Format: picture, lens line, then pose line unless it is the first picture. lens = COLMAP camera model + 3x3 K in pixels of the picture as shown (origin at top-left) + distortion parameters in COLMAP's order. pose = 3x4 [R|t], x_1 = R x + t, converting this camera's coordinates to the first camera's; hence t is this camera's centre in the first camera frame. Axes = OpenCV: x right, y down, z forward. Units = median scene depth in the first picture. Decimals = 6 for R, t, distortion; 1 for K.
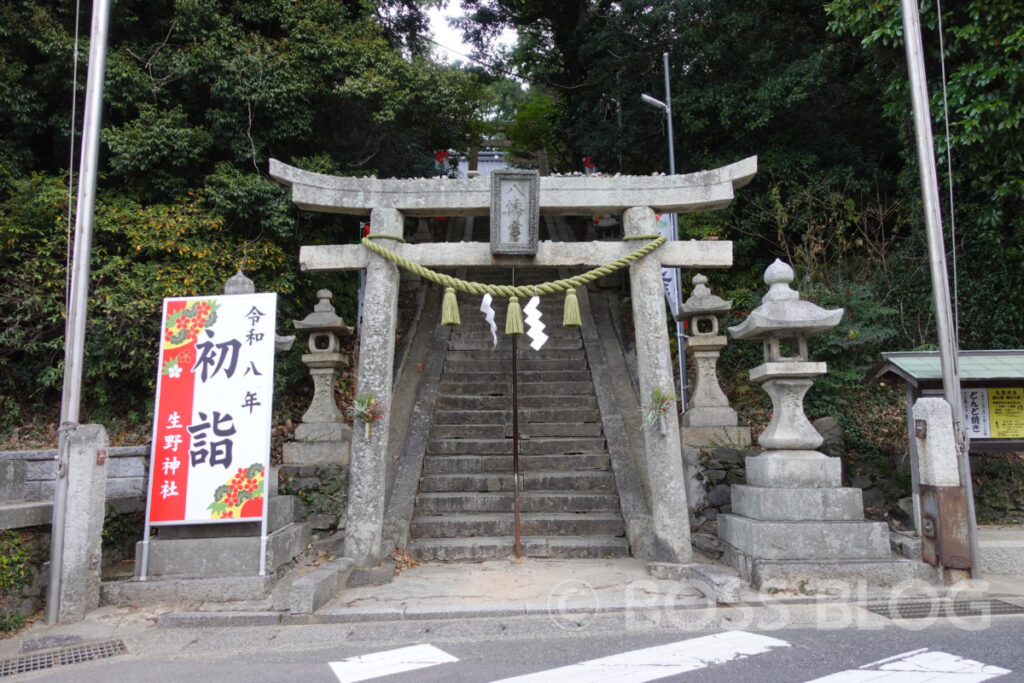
lens RADIAL K [[702.7, 0, 512.0], [0, 702.7, 341.5], [0, 0, 1]] dist [0.005324, 0.002214]
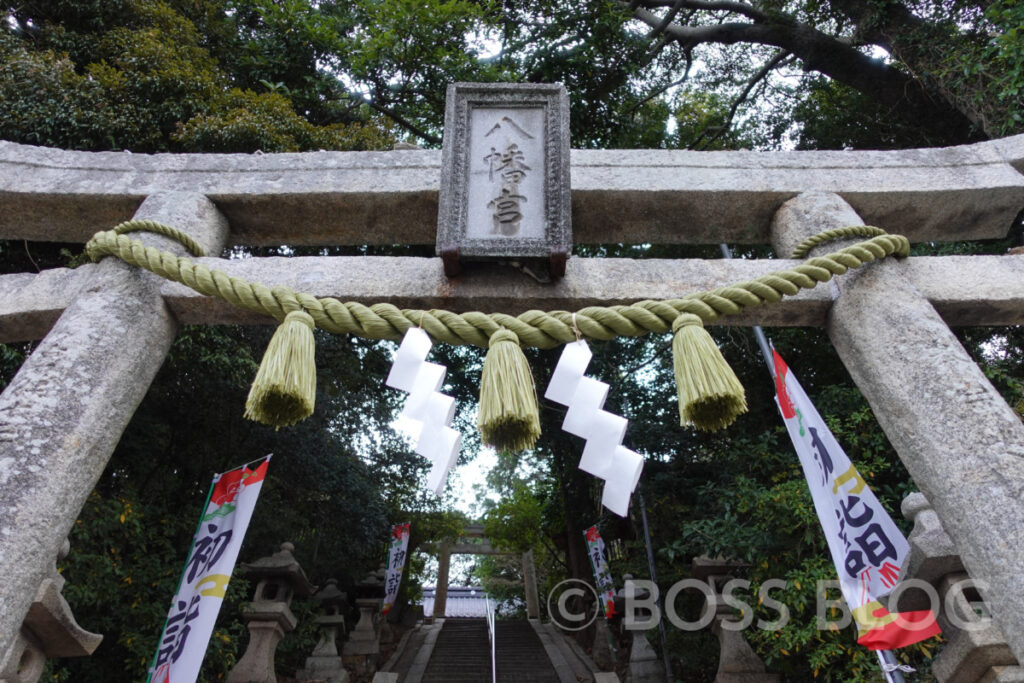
lens RADIAL K [[702.7, 0, 512.0], [0, 702.7, 341.5], [0, 0, 1]] dist [0.005324, 0.002214]
pose [[0.999594, 0.010349, 0.026562, -0.002369], [0.007935, 0.793939, -0.607945, 0.131972], [-0.027380, 0.607909, 0.793534, 0.809339]]
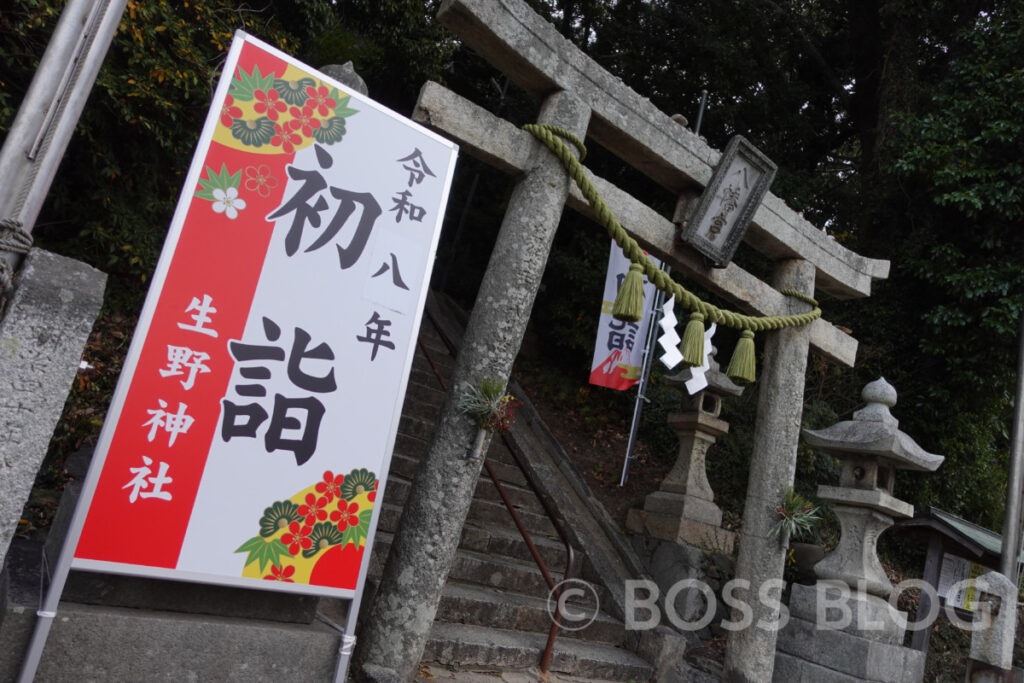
lens RADIAL K [[702.7, 0, 512.0], [0, 702.7, 341.5], [0, 0, 1]] dist [0.005324, 0.002214]
pose [[0.770234, 0.339323, 0.539999, -0.541153], [-0.335978, 0.935580, -0.108670, 0.107551], [-0.542087, -0.097726, 0.834621, 0.547459]]
